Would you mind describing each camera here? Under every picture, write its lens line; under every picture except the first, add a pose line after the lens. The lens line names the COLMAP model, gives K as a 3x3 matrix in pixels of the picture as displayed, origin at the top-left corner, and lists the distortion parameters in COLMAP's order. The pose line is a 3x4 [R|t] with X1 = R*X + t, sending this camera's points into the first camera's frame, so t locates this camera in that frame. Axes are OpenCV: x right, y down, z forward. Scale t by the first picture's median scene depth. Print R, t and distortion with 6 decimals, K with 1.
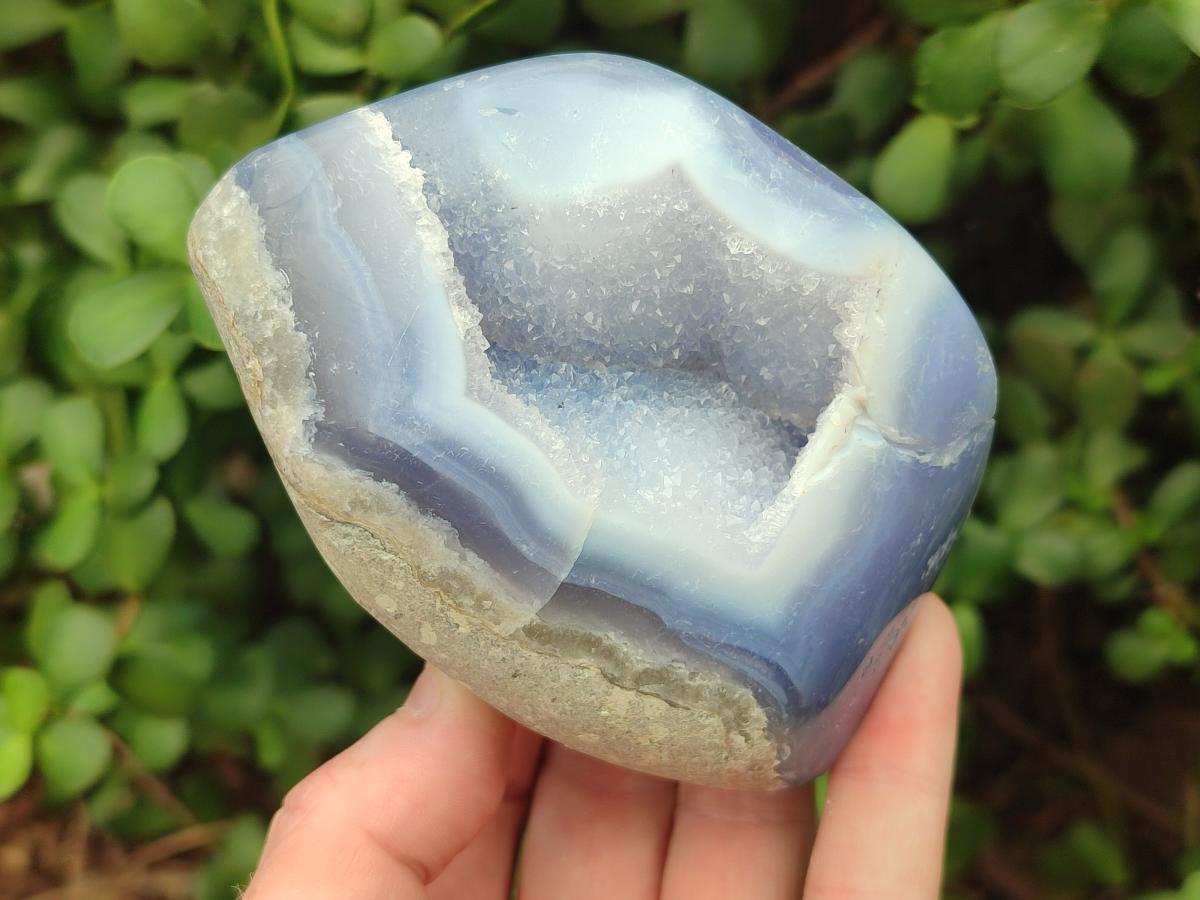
lens RADIAL K [[1755.5, 0, 597.0], [0, 1755.5, 469.8], [0, 0, 1]] dist [0.296624, -2.172256]
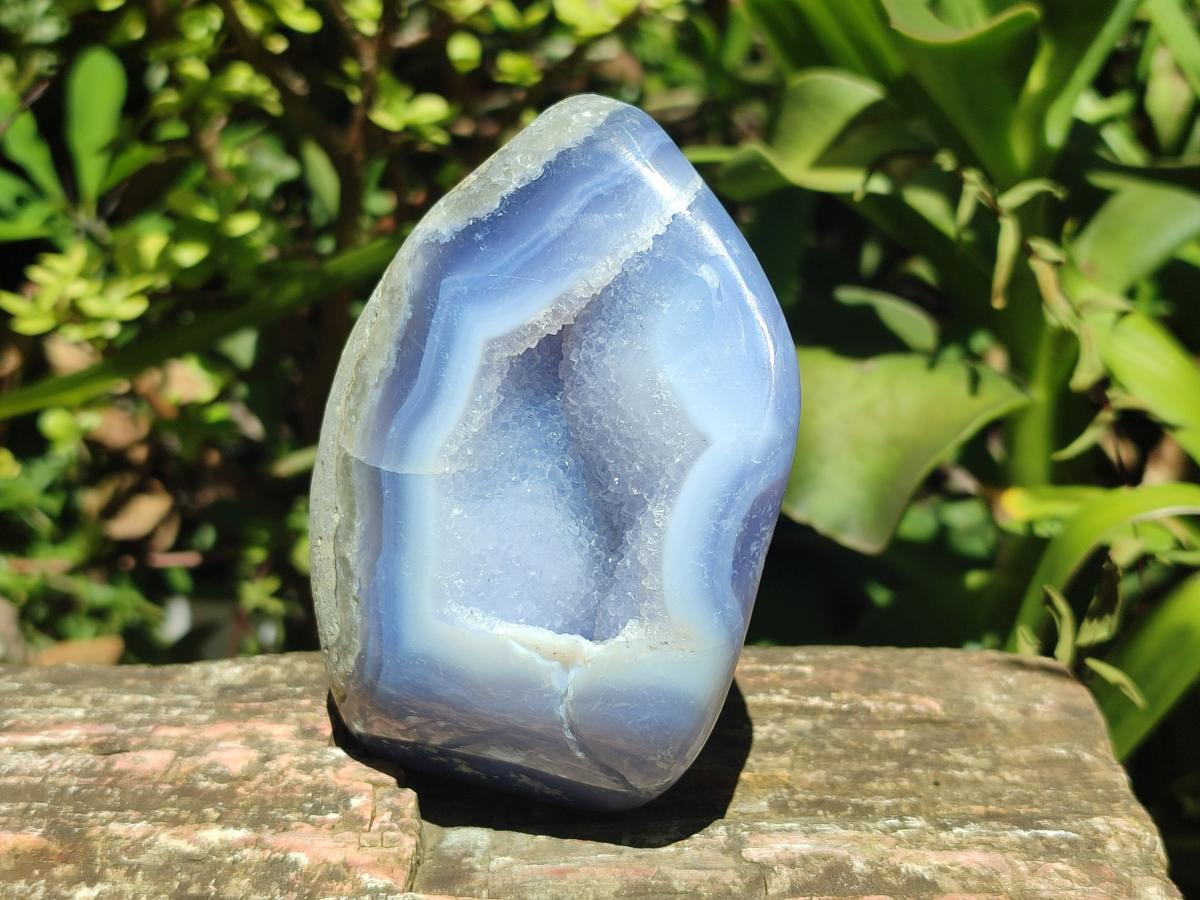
lens RADIAL K [[1755.5, 0, 597.0], [0, 1755.5, 469.8], [0, 0, 1]] dist [0.296624, -2.172256]
pose [[0.268007, 0.936849, -0.224693, 0.299074], [-0.907940, 0.323609, 0.266312, -0.402164], [0.322207, 0.132634, 0.937332, -0.108075]]
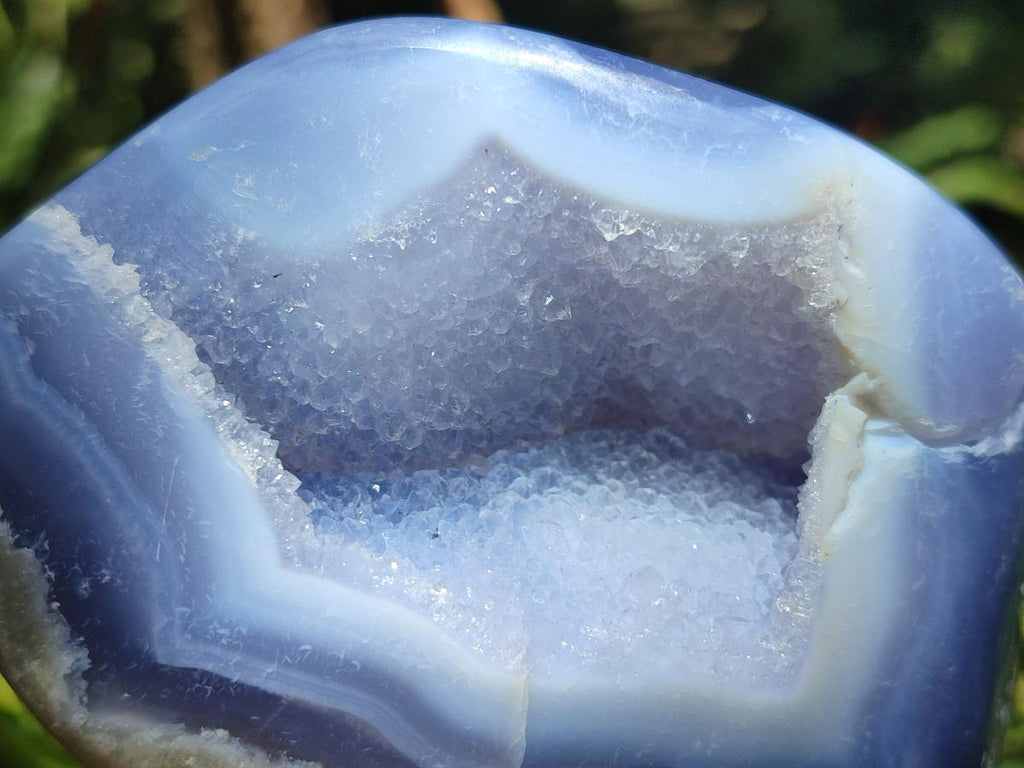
lens RADIAL K [[1498.0, 0, 509.5], [0, 1498.0, 400.9], [0, 0, 1]] dist [0.296624, -2.172256]
pose [[0.954189, -0.298098, -0.025703, 0.037114], [0.294871, 0.951461, -0.088162, -0.026590], [0.050737, 0.076544, 0.995774, 0.435919]]
